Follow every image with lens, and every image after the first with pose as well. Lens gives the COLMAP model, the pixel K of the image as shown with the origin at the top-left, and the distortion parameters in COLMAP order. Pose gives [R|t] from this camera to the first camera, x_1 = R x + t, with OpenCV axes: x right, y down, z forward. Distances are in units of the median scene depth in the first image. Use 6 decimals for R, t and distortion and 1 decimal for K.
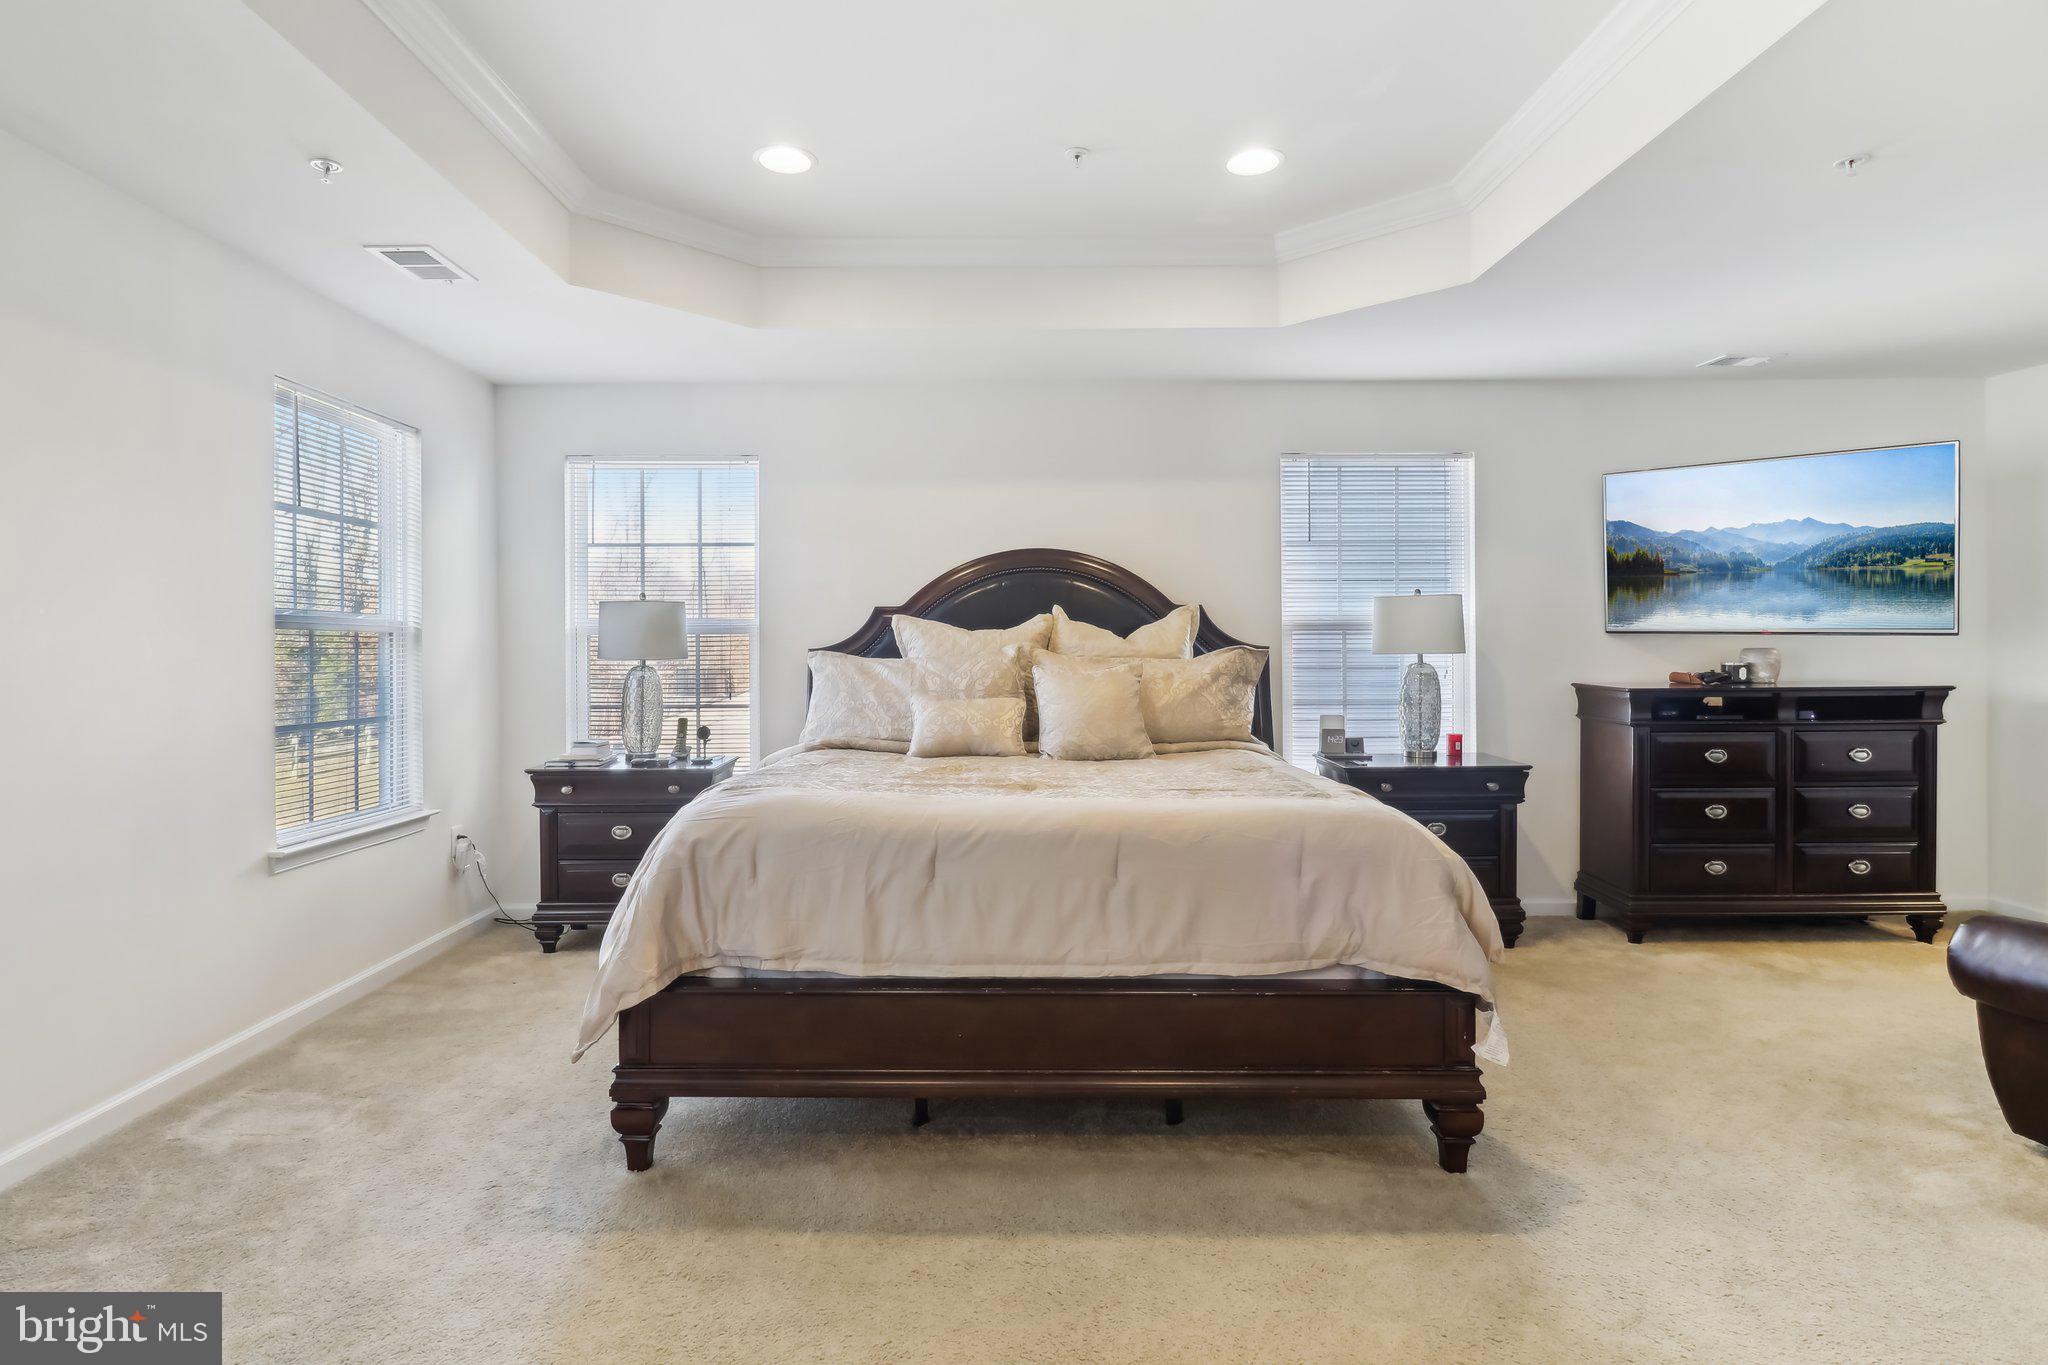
lens RADIAL K [[1076.1, 0, 1017.5], [0, 1076.1, 667.5], [0, 0, 1]] dist [0.000532, -0.011256]
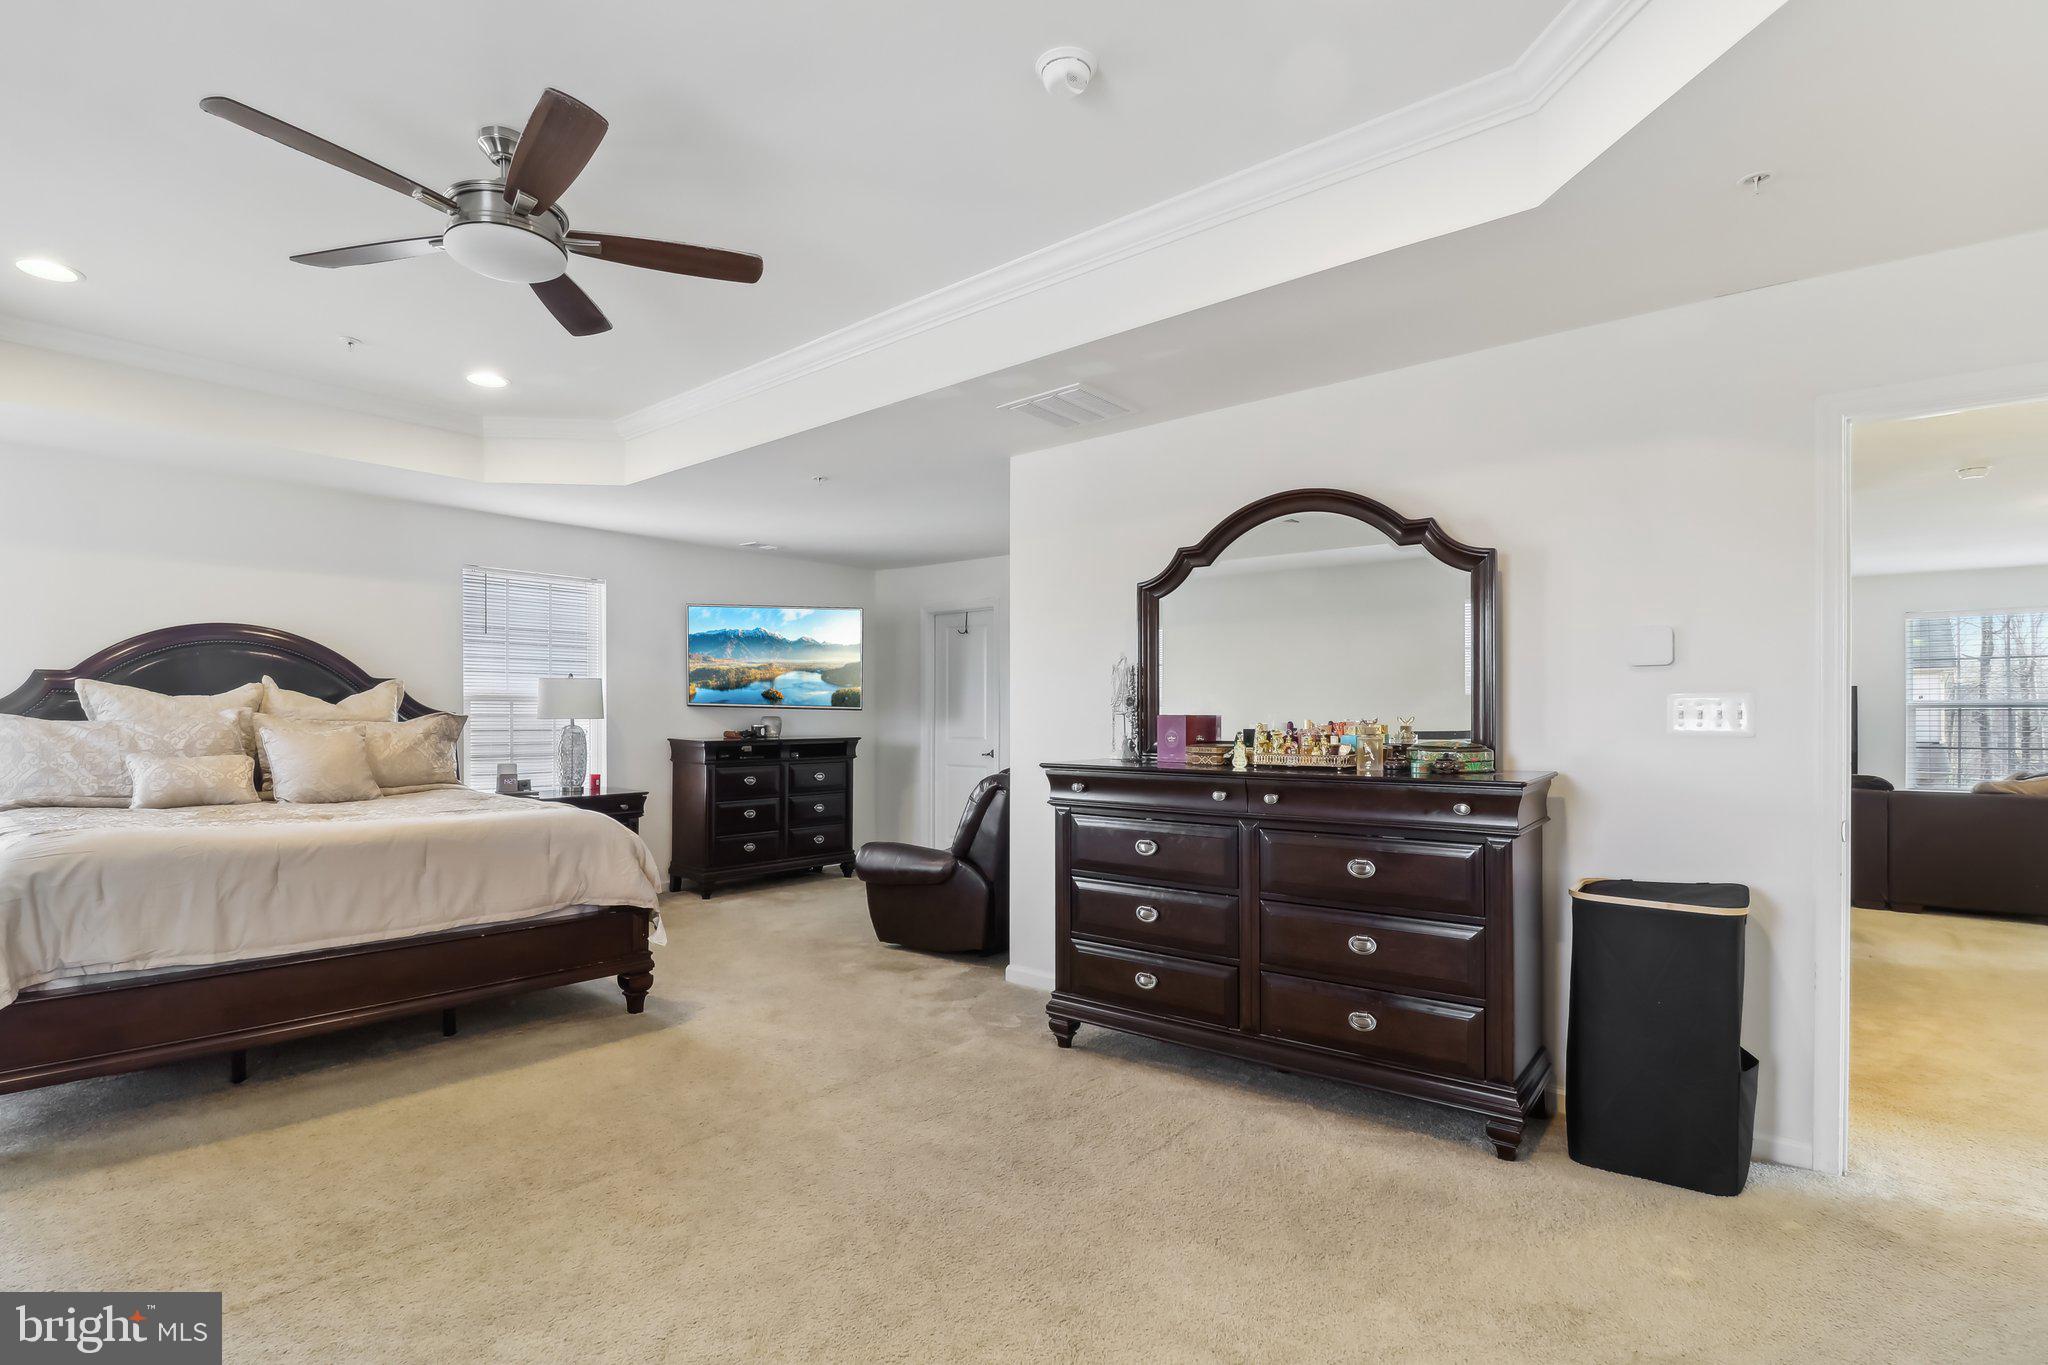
lens RADIAL K [[963.3, 0, 1001.0], [0, 963.3, 687.8], [0, 0, 1]] dist [-0.000518, -0.000524]
pose [[0.654935, 0.029114, 0.755124, -0.252913], [0.004471, 0.999091, -0.042397, 0.003297], [-0.755672, 0.031143, 0.654209, -0.309818]]
